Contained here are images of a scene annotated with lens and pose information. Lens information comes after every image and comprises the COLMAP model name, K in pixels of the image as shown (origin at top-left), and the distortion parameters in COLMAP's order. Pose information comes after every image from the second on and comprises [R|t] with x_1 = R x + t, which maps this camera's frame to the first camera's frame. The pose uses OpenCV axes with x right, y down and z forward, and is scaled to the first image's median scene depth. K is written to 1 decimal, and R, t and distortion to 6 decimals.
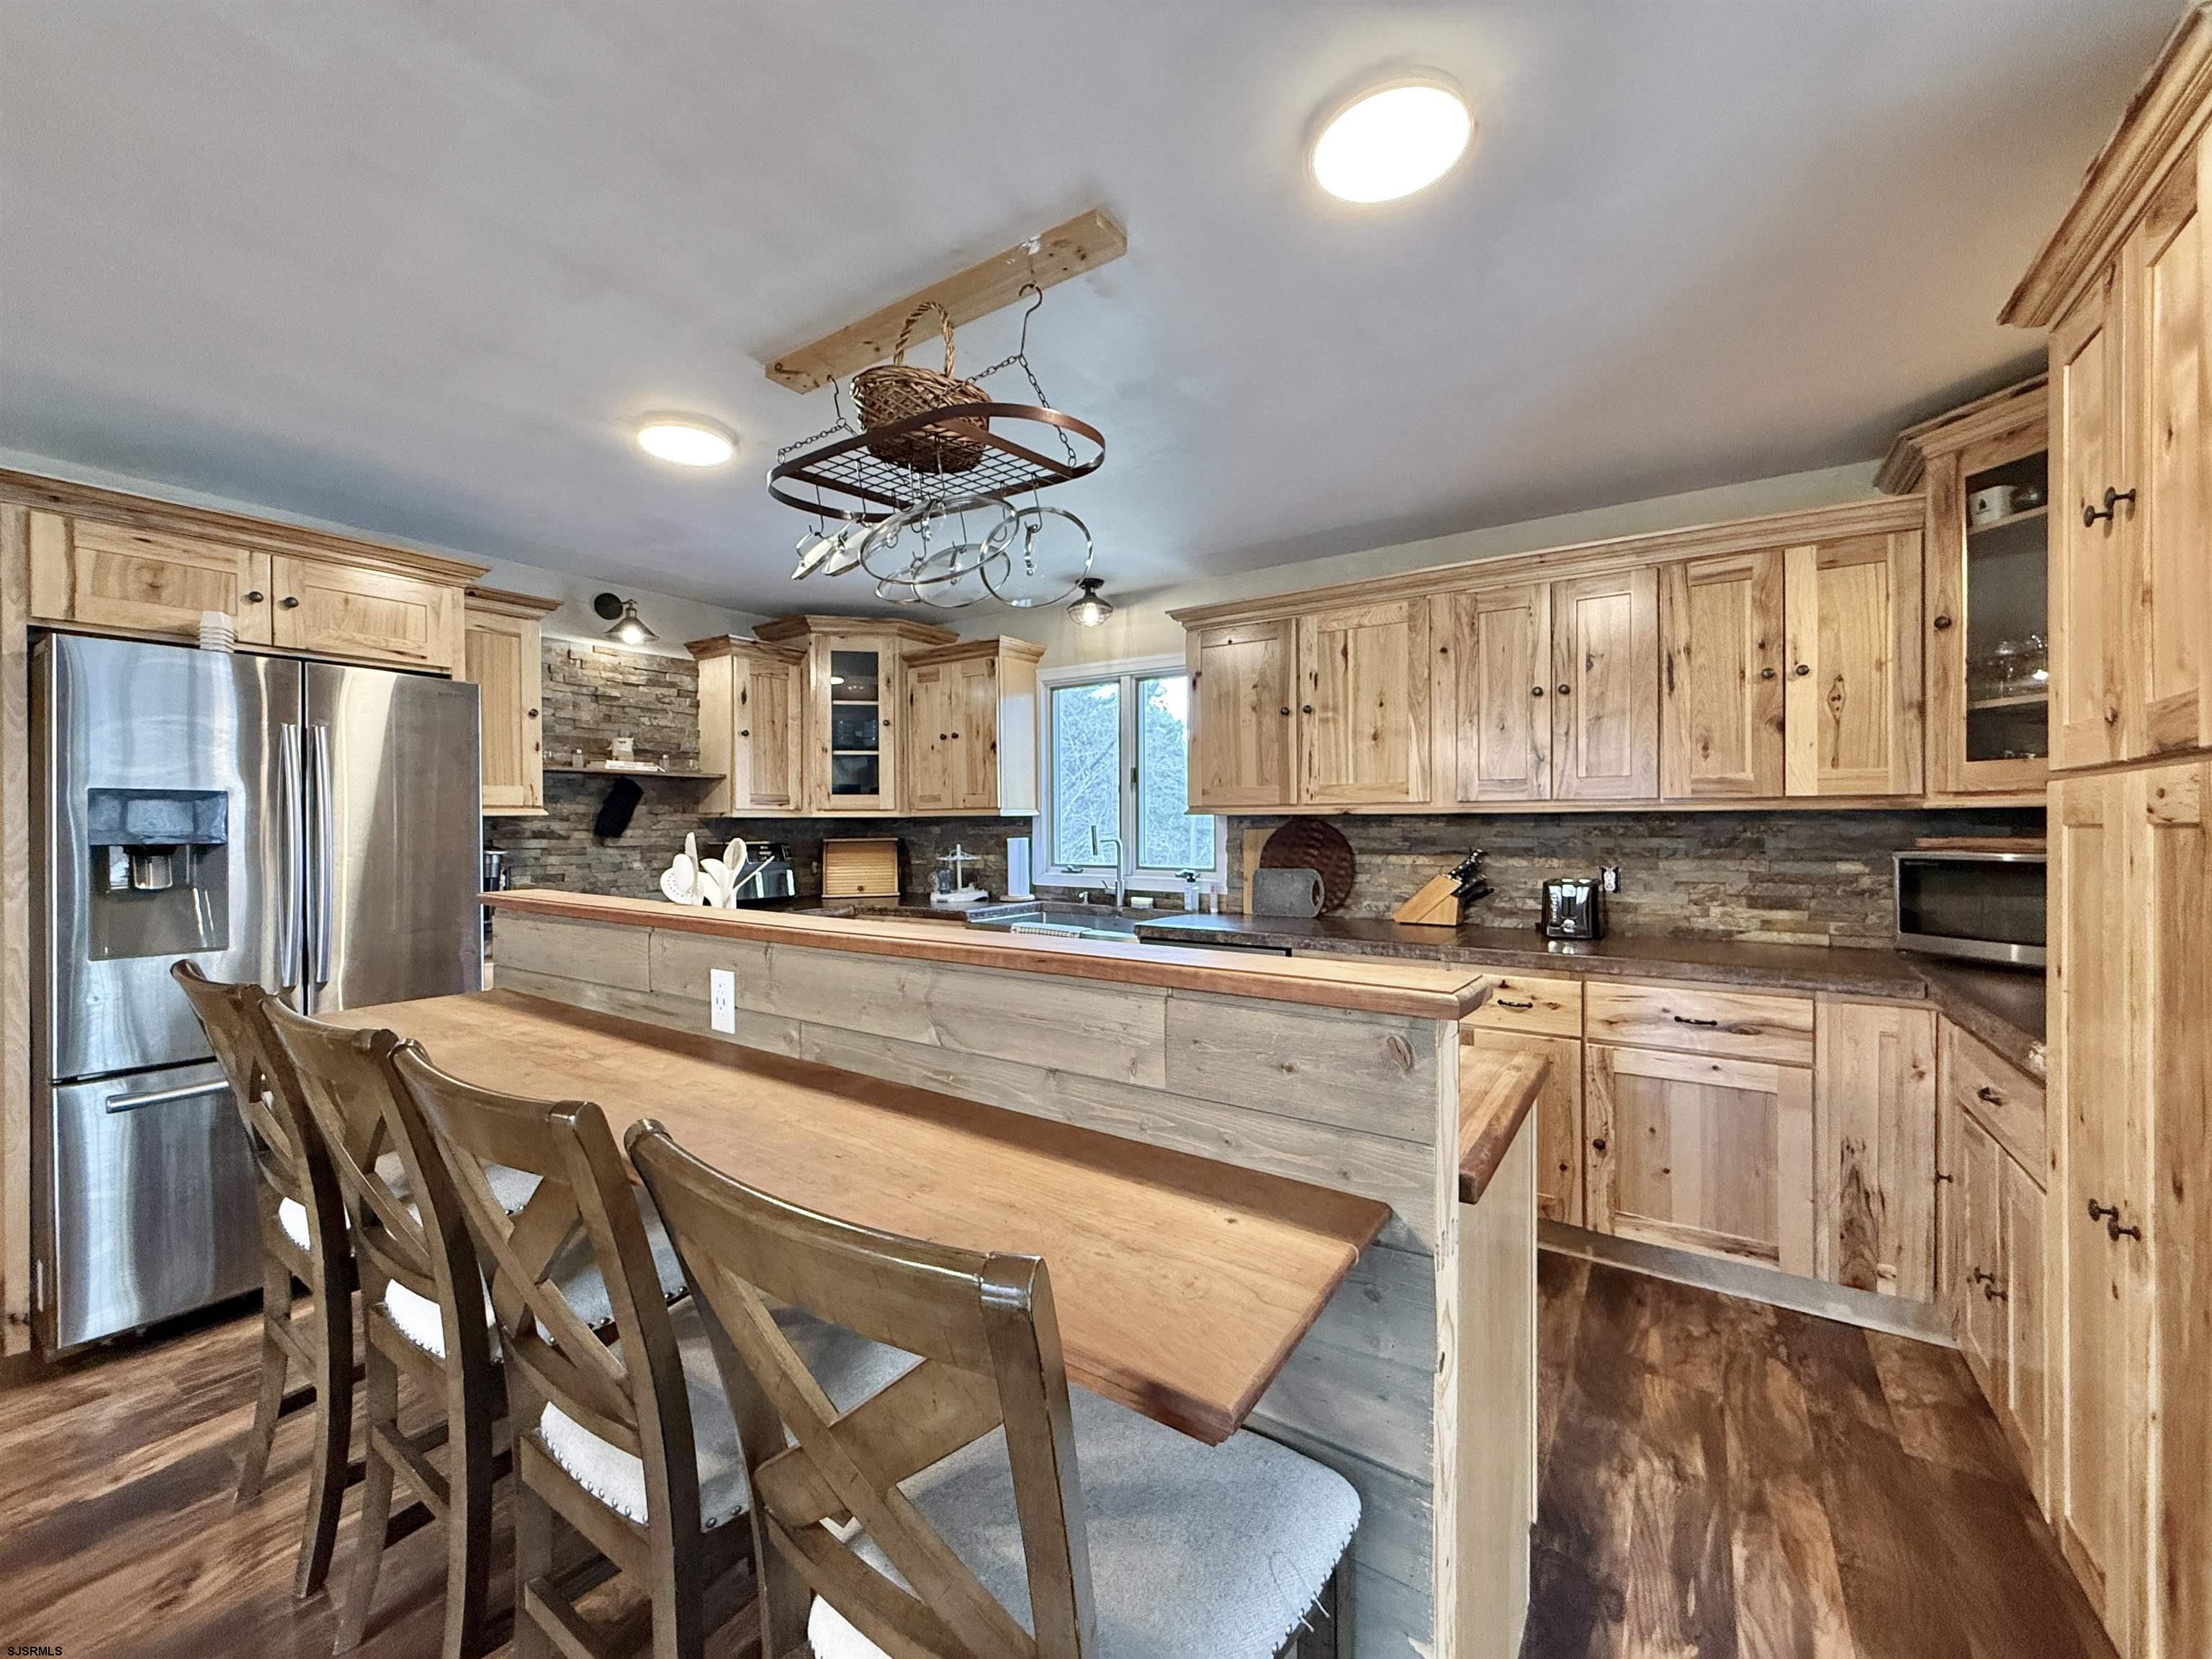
lens RADIAL K [[873.0, 0, 1106.0], [0, 873.0, 829.5], [0, 0, 1]] dist [0.001198, -0.000063]
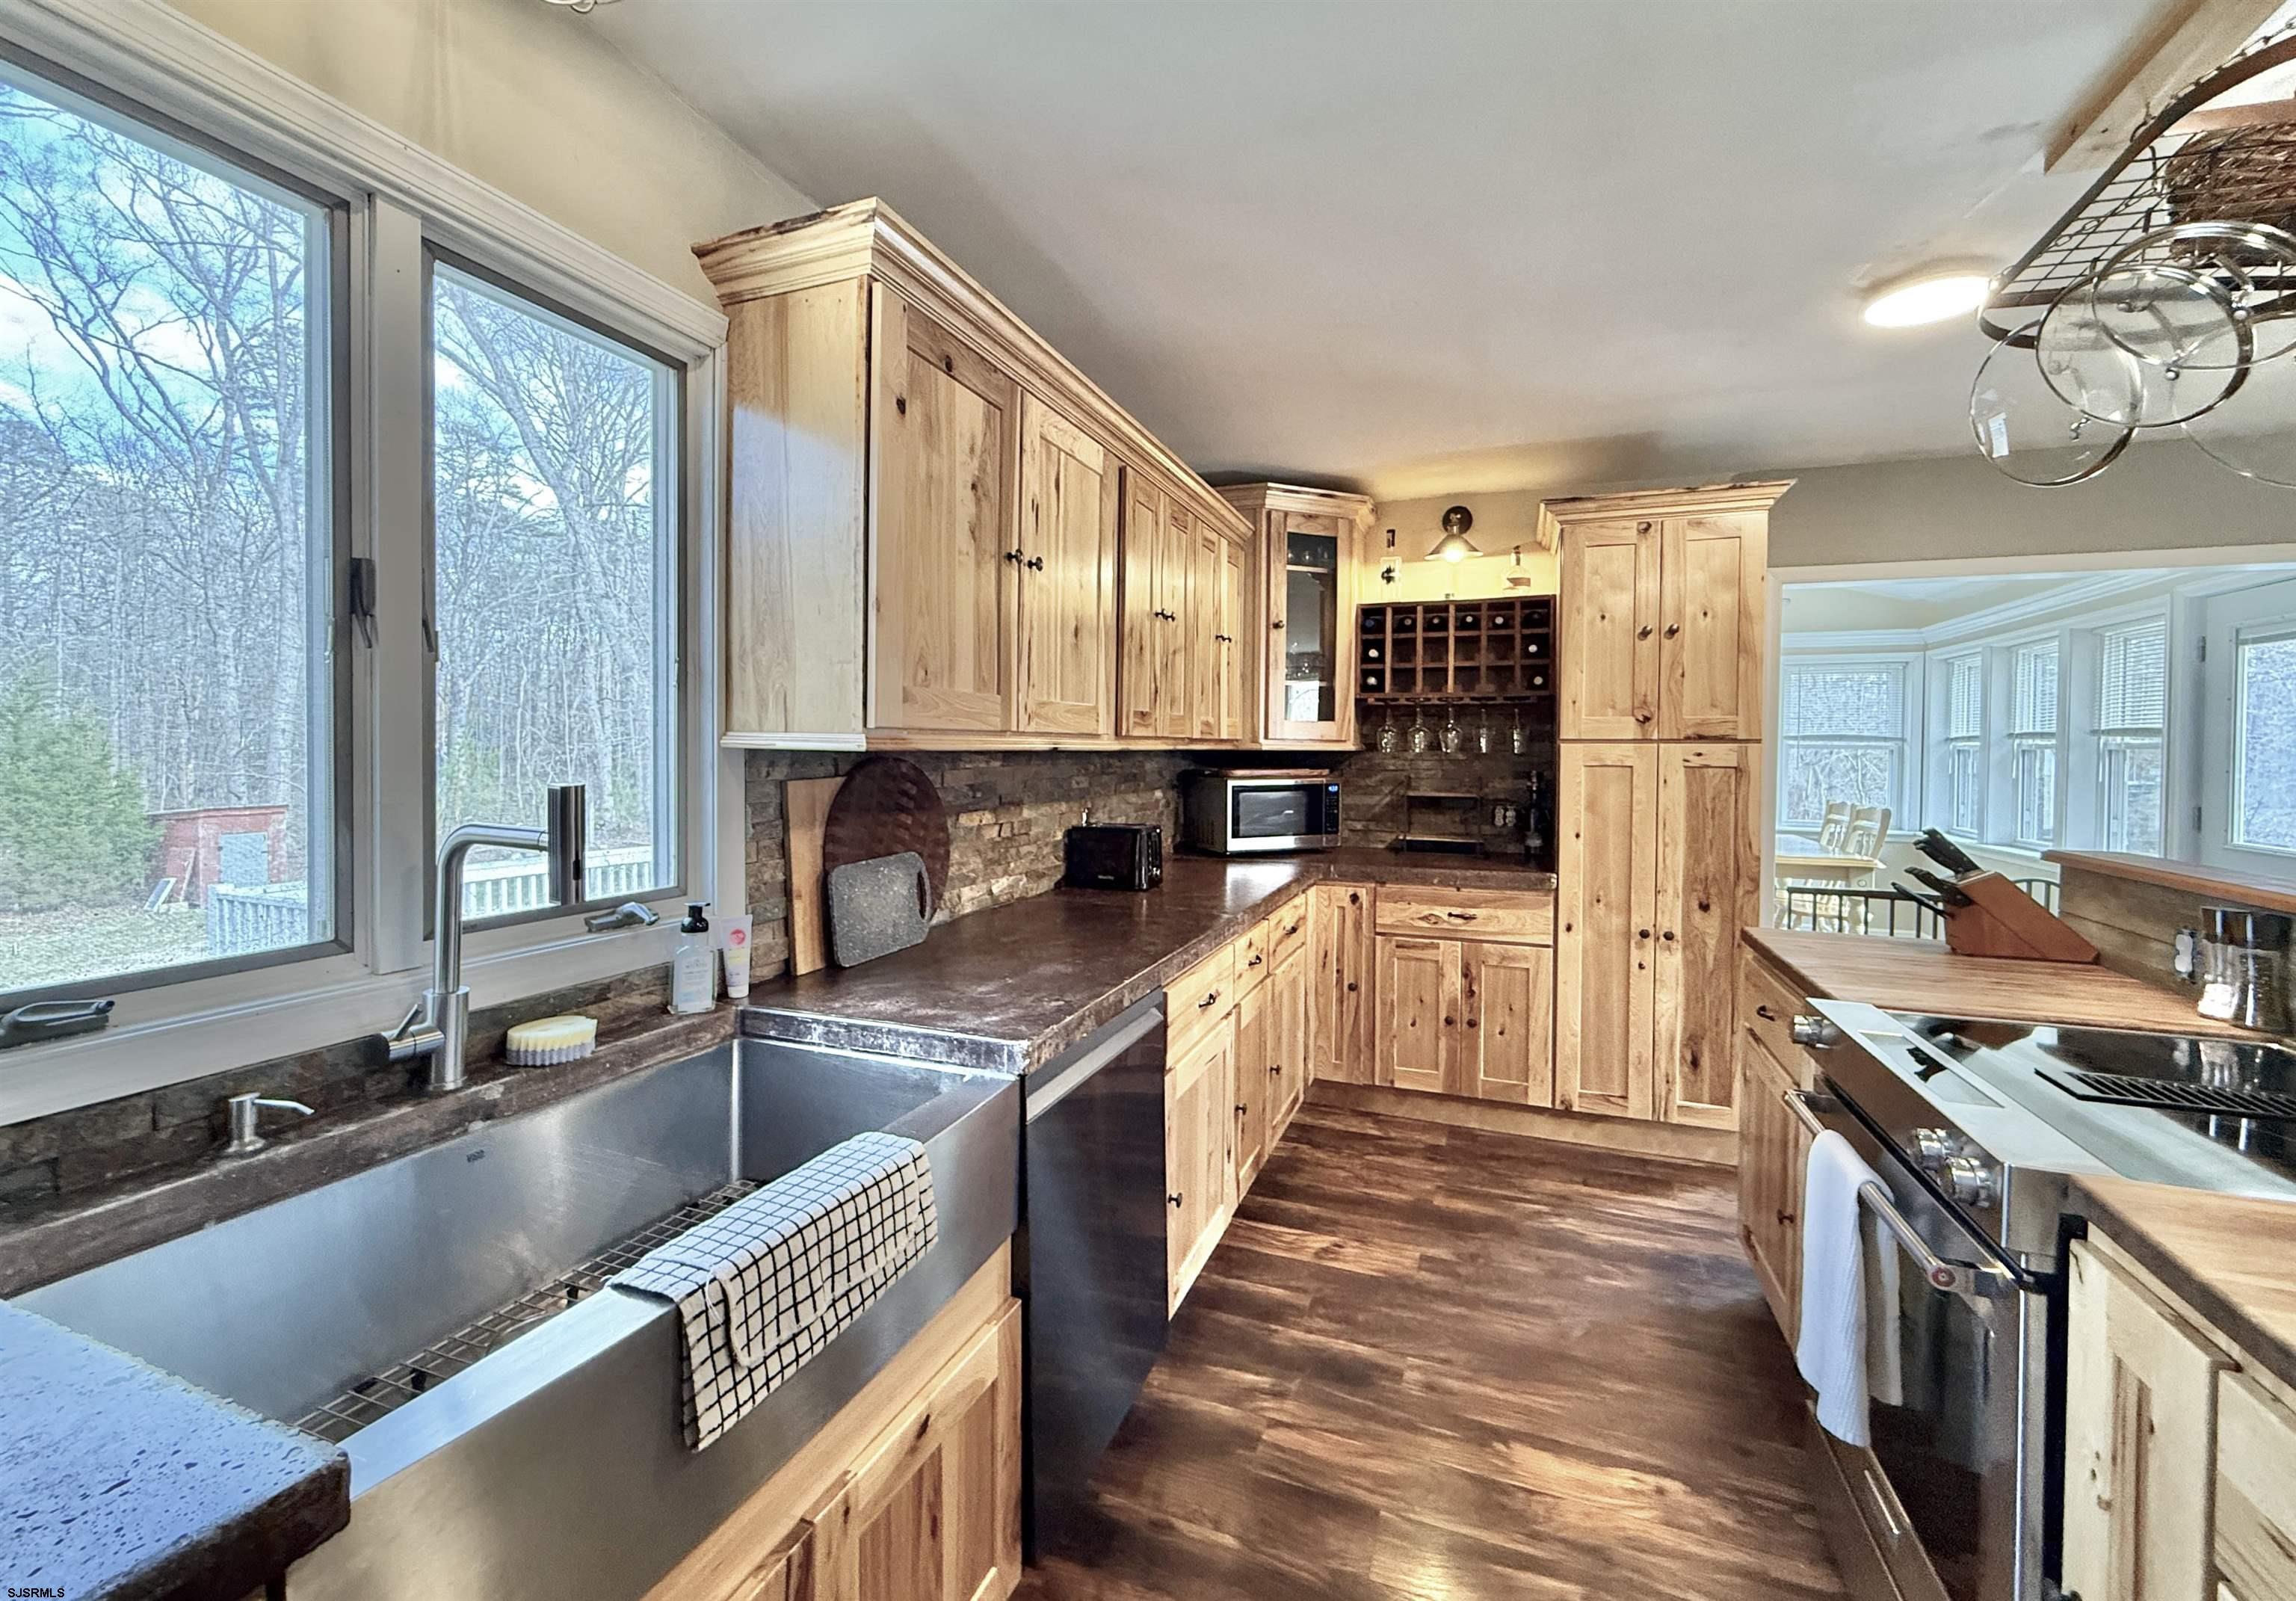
lens RADIAL K [[959.9, 0, 1147.9], [0, 959.9, 758.1], [0, 0, 1]] dist [0.000037, 0.000007]
pose [[-0.227226, -0.011970, 0.973768, -0.336388], [-0.002058, 0.999928, 0.011811, -0.016970], [-0.973840, 0.000680, -0.227234, 0.929293]]
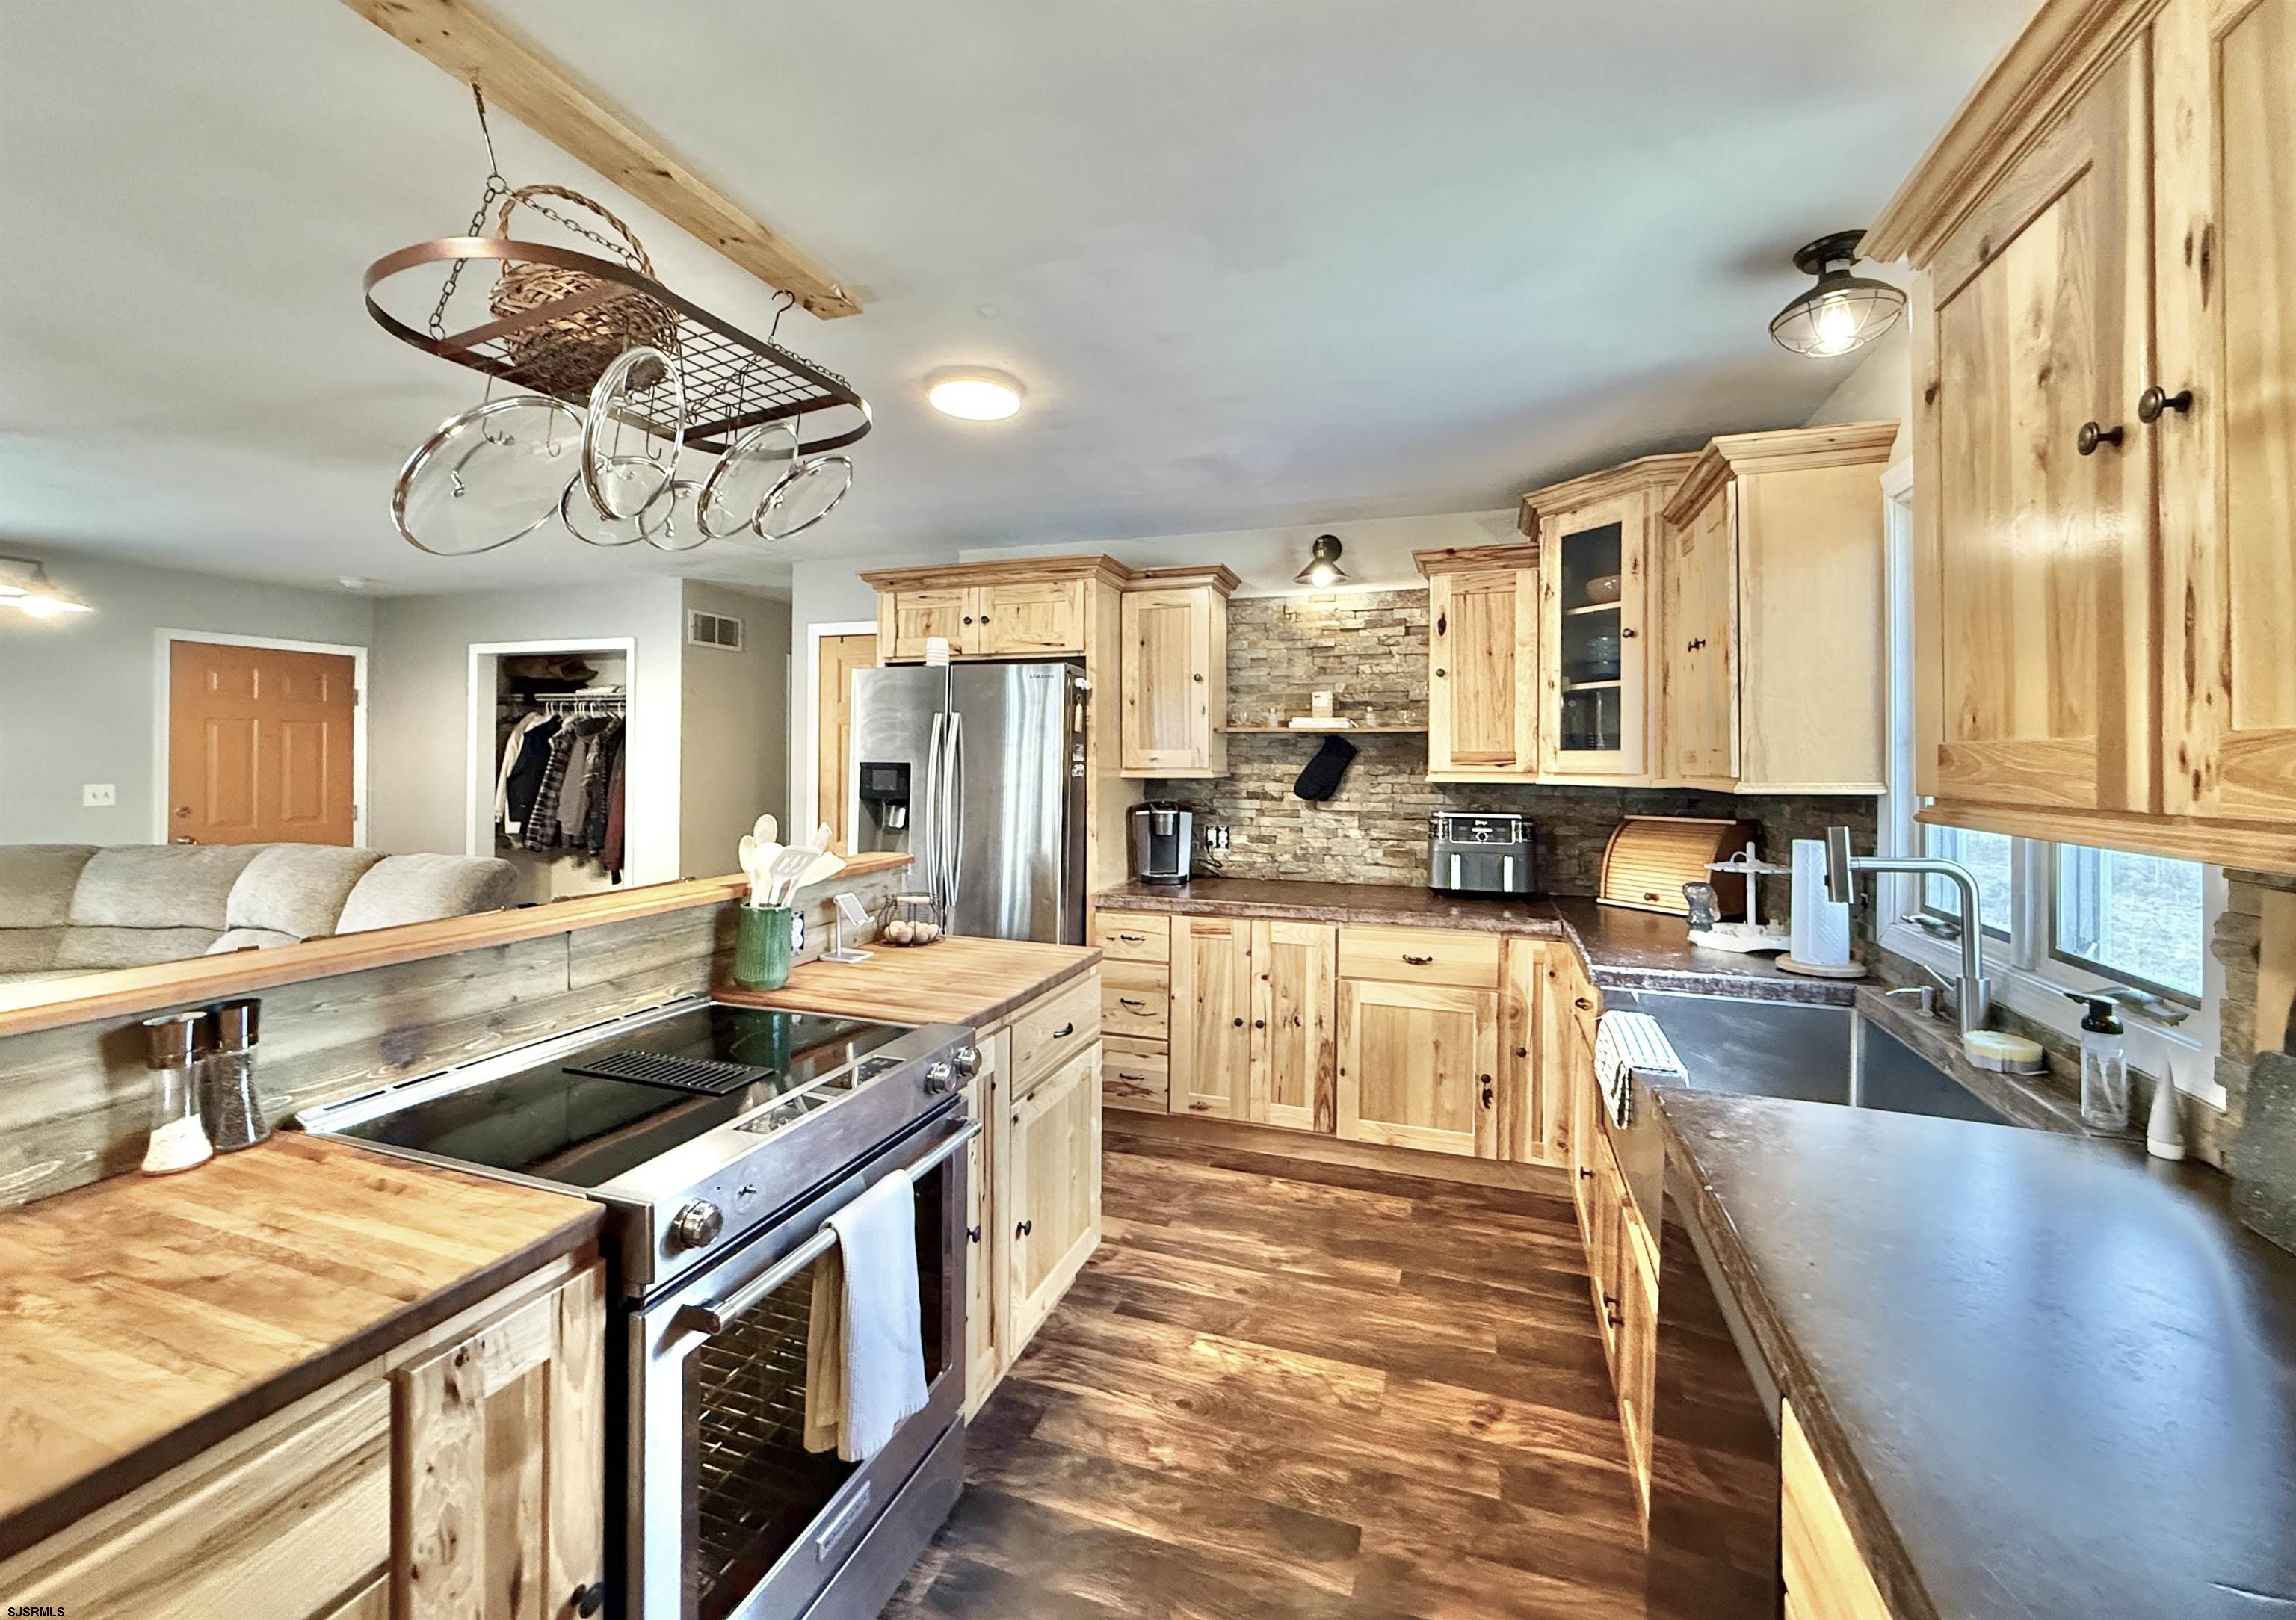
lens RADIAL K [[936.4, 0, 1154.6], [0, 936.4, 752.3], [0, 0, 1]] dist [0.001124, -0.000025]
pose [[0.251266, -0.000838, -0.967918, 0.348776], [-0.014170, 0.999889, -0.004544, -0.035395], [0.967814, 0.014857, 0.251226, 0.594880]]
